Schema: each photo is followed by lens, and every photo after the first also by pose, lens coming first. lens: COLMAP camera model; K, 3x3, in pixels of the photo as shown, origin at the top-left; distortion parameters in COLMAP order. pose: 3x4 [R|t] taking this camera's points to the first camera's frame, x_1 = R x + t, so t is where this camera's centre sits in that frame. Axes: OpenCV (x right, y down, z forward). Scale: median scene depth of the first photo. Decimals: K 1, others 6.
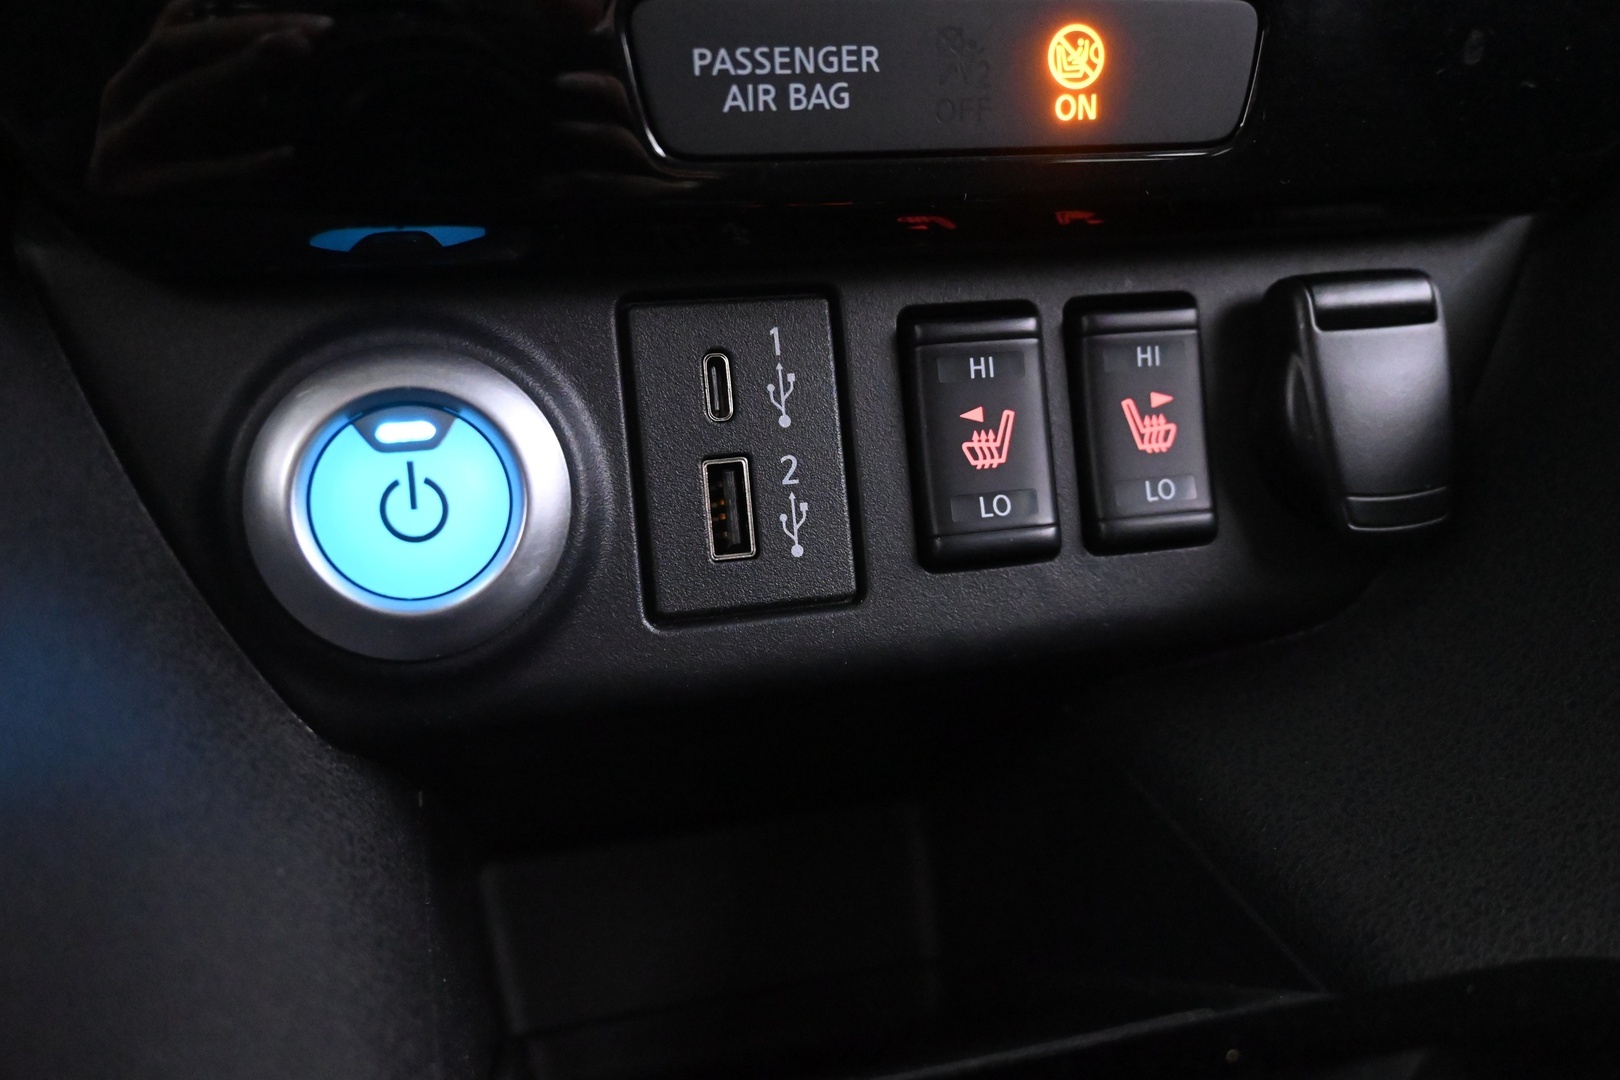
lens RADIAL K [[1525.0, 0, 810.0], [0, 1525.0, 540.0], [0, 0, 1]] dist [-0.001900, -0.007728]
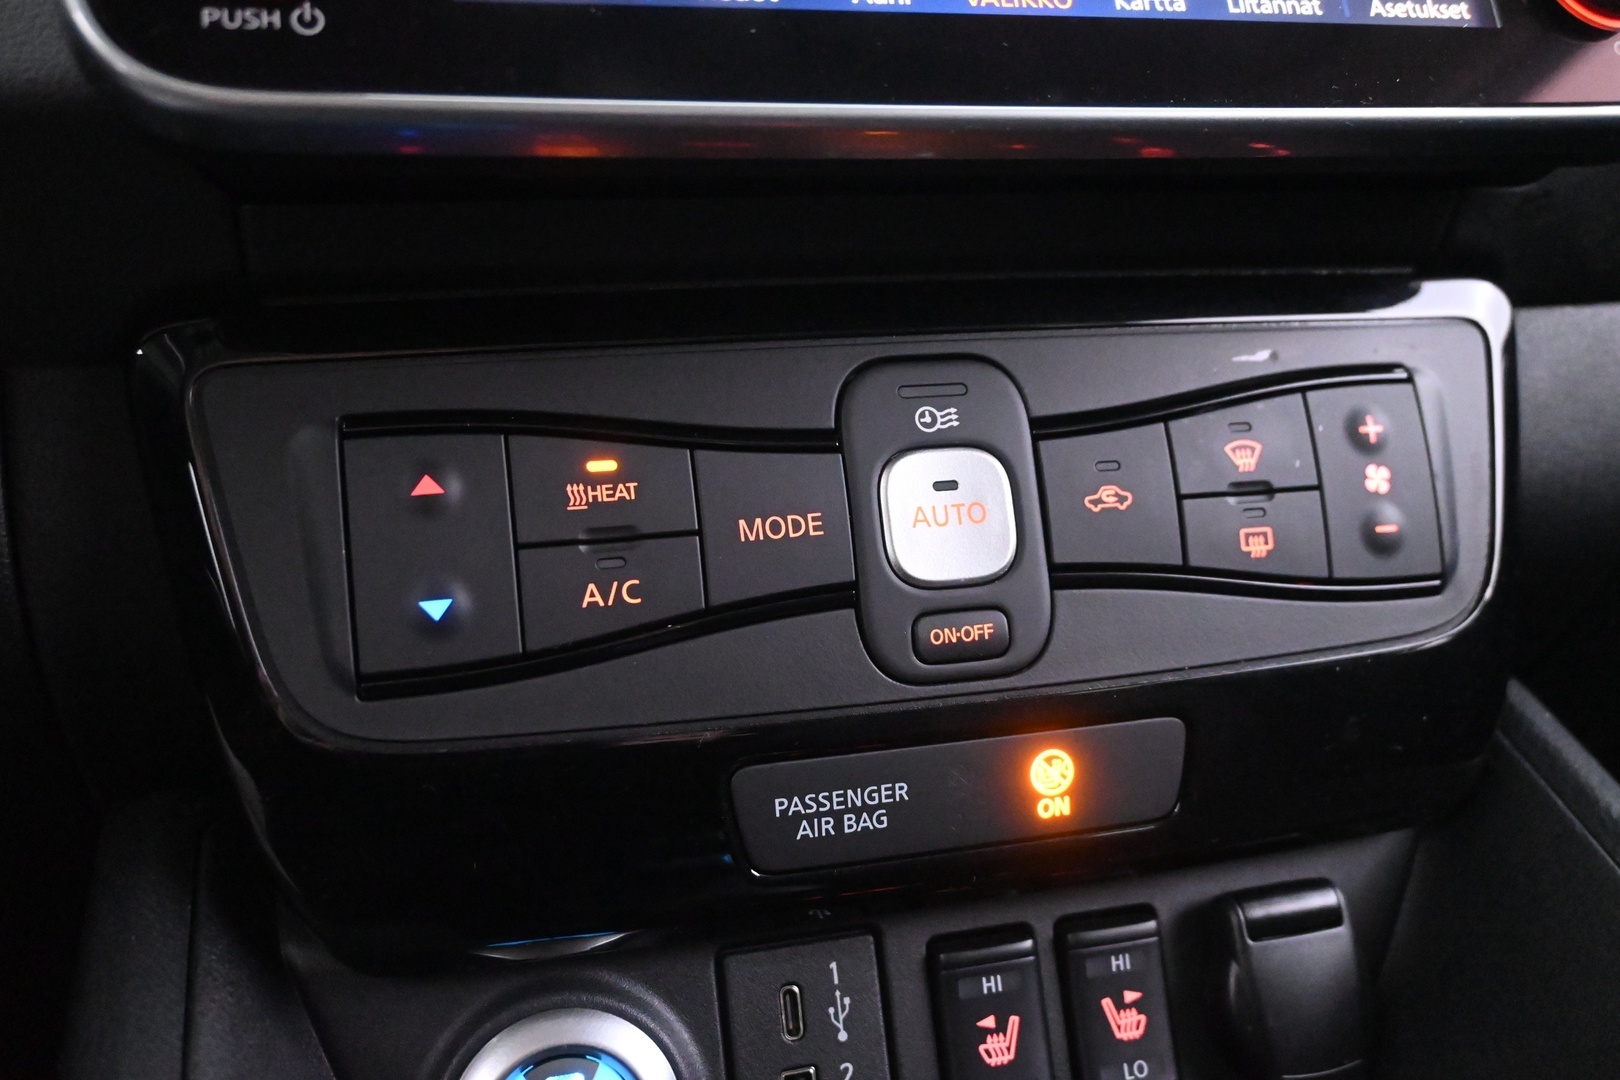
lens RADIAL K [[1525.0, 0, 810.0], [0, 1525.0, 540.0], [0, 0, 1]] dist [-0.001900, -0.007728]
pose [[0.999698, -0.023268, -0.007856, -0.024596], [0.021689, 0.986551, -0.162009, -0.288421], [0.011520, 0.161790, 0.986758, -0.359668]]
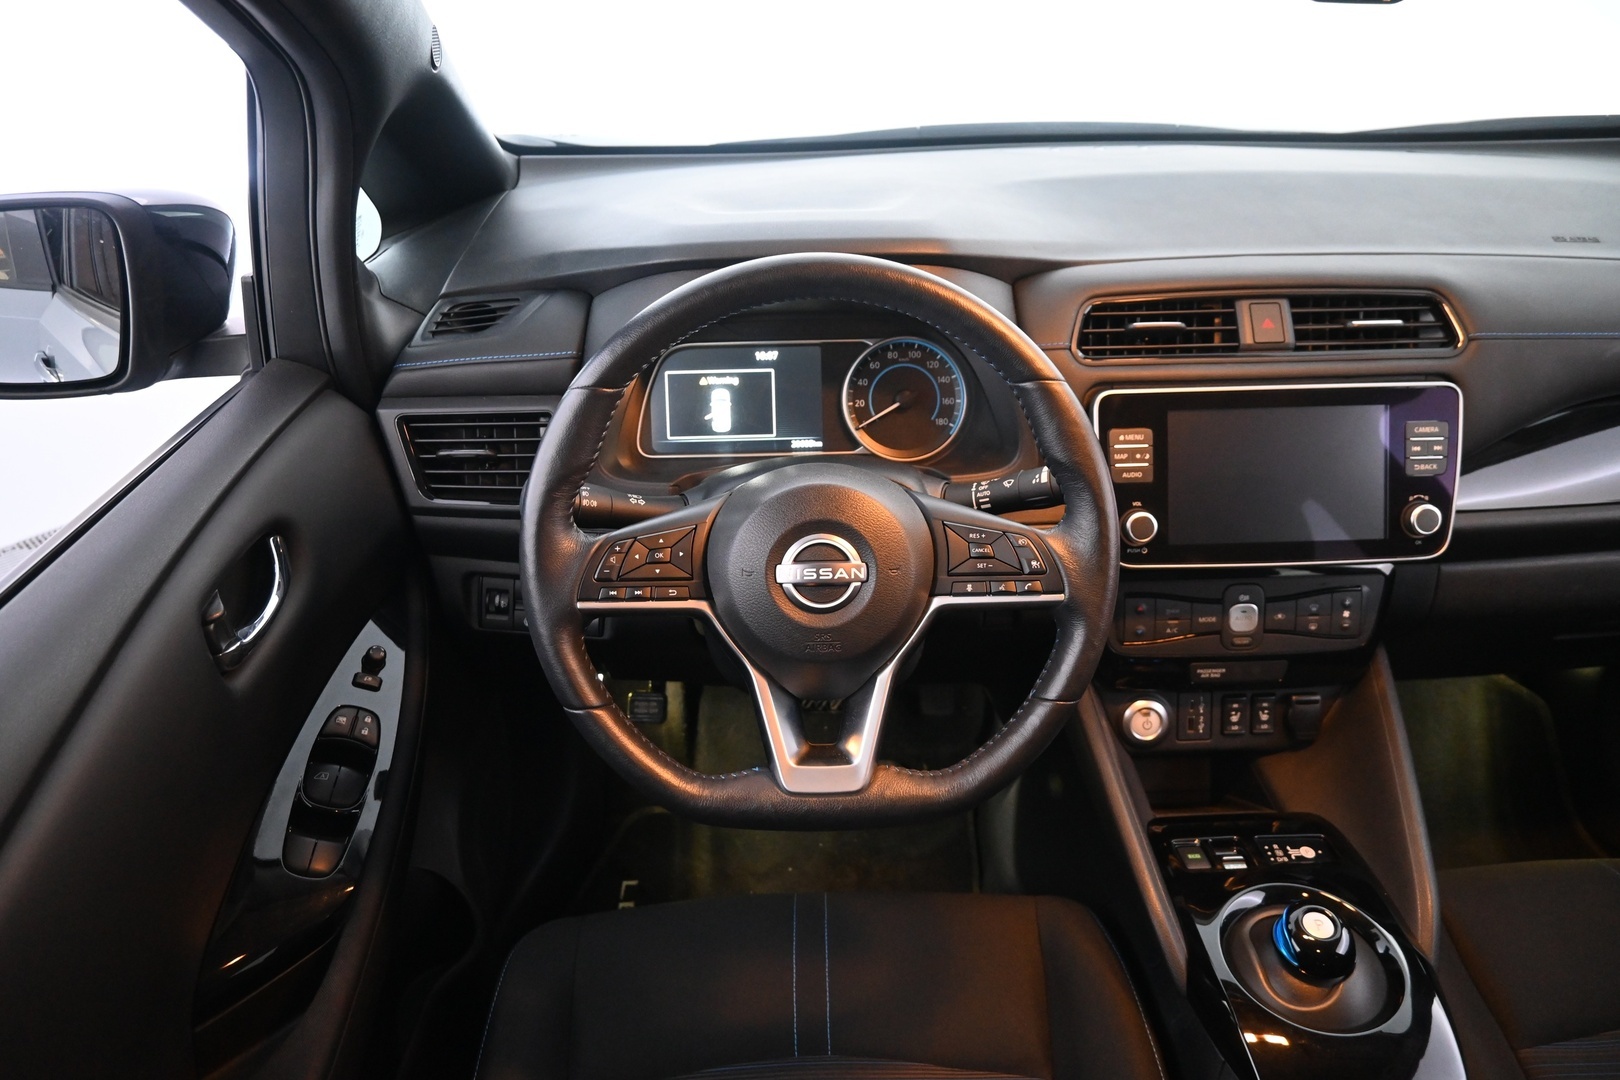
lens RADIAL K [[1125.7, 0, 810.0], [0, 1125.7, 540.0], [0, 0, 1]] dist [-0.001295, -0.000385]
pose [[0.969448, 0.104054, -0.222135, -0.630815], [-0.074175, 0.987529, 0.138867, -1.315913], [0.233814, -0.118148, 0.965076, -3.818821]]
